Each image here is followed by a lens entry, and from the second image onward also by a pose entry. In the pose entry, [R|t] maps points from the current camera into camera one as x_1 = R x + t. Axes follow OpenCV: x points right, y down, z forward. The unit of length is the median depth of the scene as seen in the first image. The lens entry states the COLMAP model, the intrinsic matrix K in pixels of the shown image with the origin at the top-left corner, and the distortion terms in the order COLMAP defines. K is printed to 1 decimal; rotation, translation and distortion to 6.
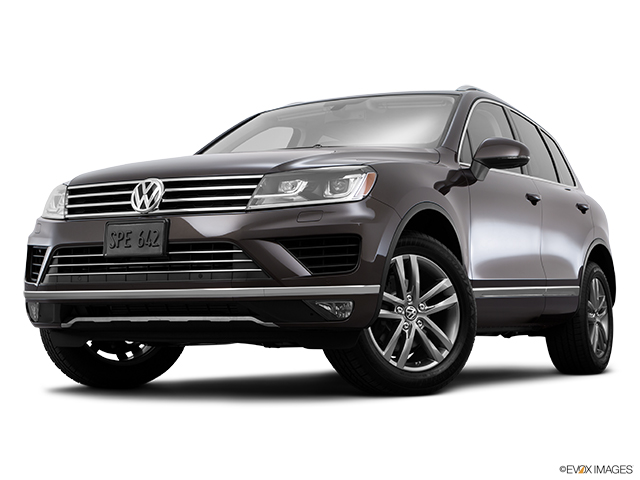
lens RADIAL K [[1145.8, 0, 320.0], [0, 1145.8, 240.0], [0, 0, 1]] dist [0.024578, 0.061962]
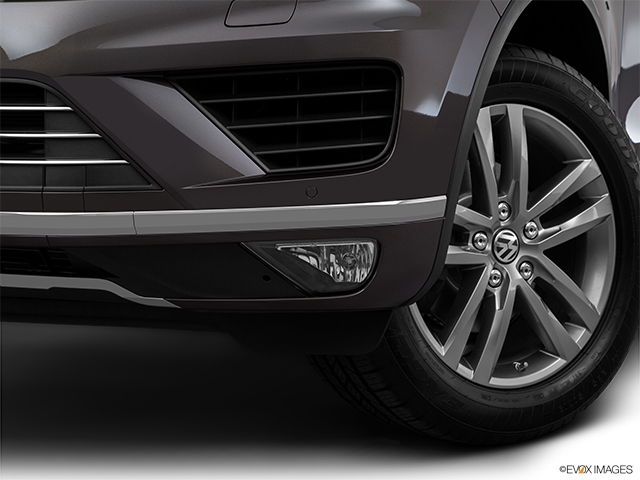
lens RADIAL K [[1332.6, 0, 320.0], [0, 1332.6, 240.0], [0, 0, 1]] dist [0.199359, 0.097947]
pose [[0.999470, -0.000065, 0.032545, -0.003628], [-0.005174, 0.986960, 0.160882, -0.016222], [-0.032131, -0.160965, 0.986437, 0.533440]]
